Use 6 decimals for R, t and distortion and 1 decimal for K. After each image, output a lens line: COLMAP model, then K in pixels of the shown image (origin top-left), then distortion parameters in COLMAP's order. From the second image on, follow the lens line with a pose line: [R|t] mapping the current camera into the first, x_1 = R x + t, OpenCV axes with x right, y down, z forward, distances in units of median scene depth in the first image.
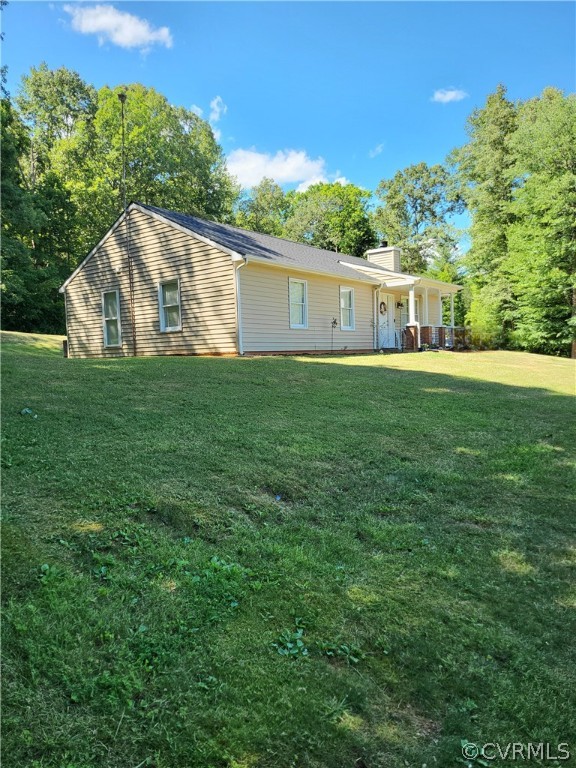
lens RADIAL K [[540.8, 0, 288.5], [0, 540.8, 385.9], [0, 0, 1]] dist [0.027442, -0.004788]
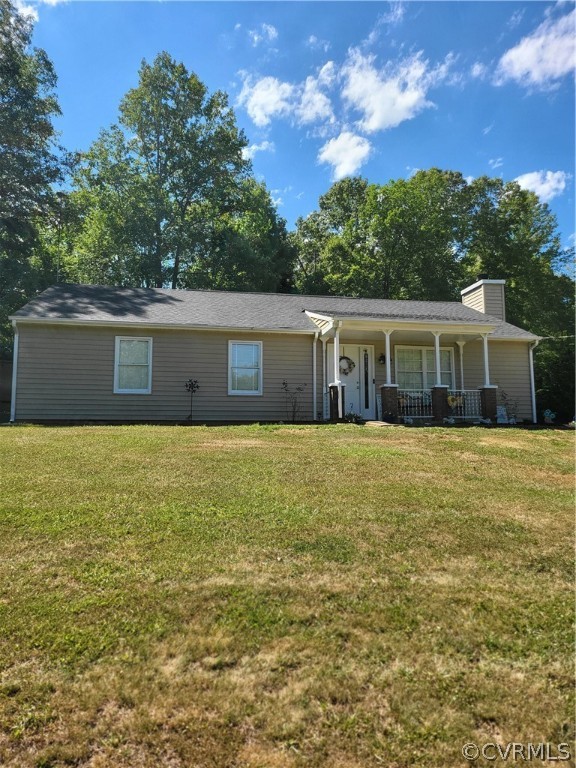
lens RADIAL K [[540.8, 0, 288.0], [0, 540.8, 383.2], [0, 0, 1]] dist [0.027442, -0.004788]
pose [[0.708427, -0.040144, -0.704641, 0.505873], [-0.070289, 0.989405, -0.127034, -0.016120], [0.702275, 0.139523, 0.698100, 0.345979]]
